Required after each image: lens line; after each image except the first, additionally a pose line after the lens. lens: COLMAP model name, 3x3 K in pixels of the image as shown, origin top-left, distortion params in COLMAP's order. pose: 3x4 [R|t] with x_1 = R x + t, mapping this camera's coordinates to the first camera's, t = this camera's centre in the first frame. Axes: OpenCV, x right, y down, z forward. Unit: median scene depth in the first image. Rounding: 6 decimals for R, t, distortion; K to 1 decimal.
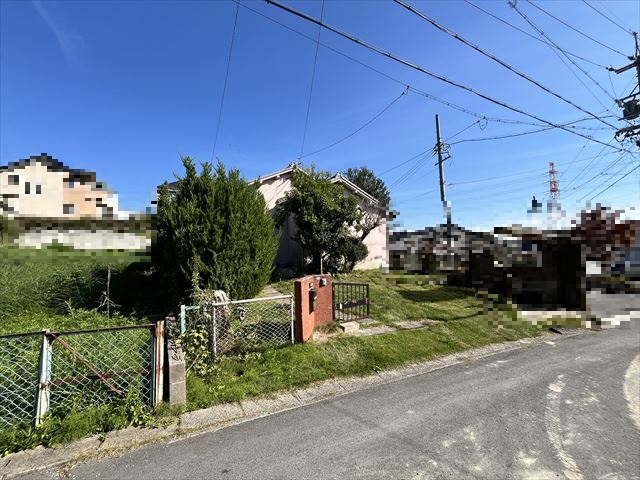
lens RADIAL K [[259.1, 0, 320.0], [0, 259.1, 240.0], [0, 0, 1]] dist [-0.002062, 0.000100]
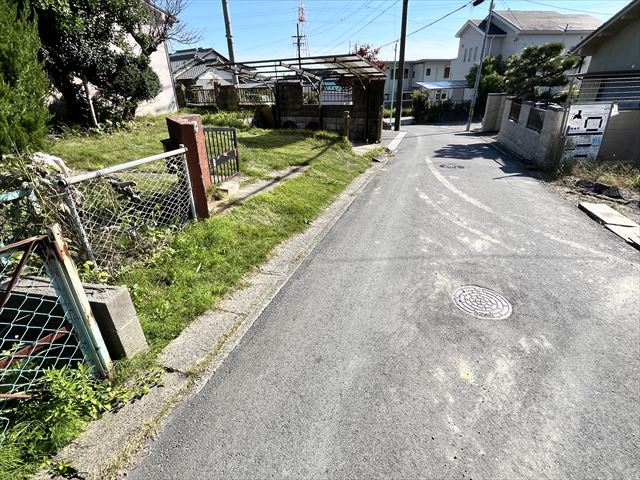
lens RADIAL K [[317.0, 0, 320.0], [0, 317.0, 240.0], [0, 0, 1]] dist [-0.003425, -0.000111]
pose [[0.699868, -0.293360, 0.651249, -0.344446], [-0.041580, 0.893486, 0.447162, 0.047206], [-0.713061, -0.340034, 0.613124, 0.200292]]
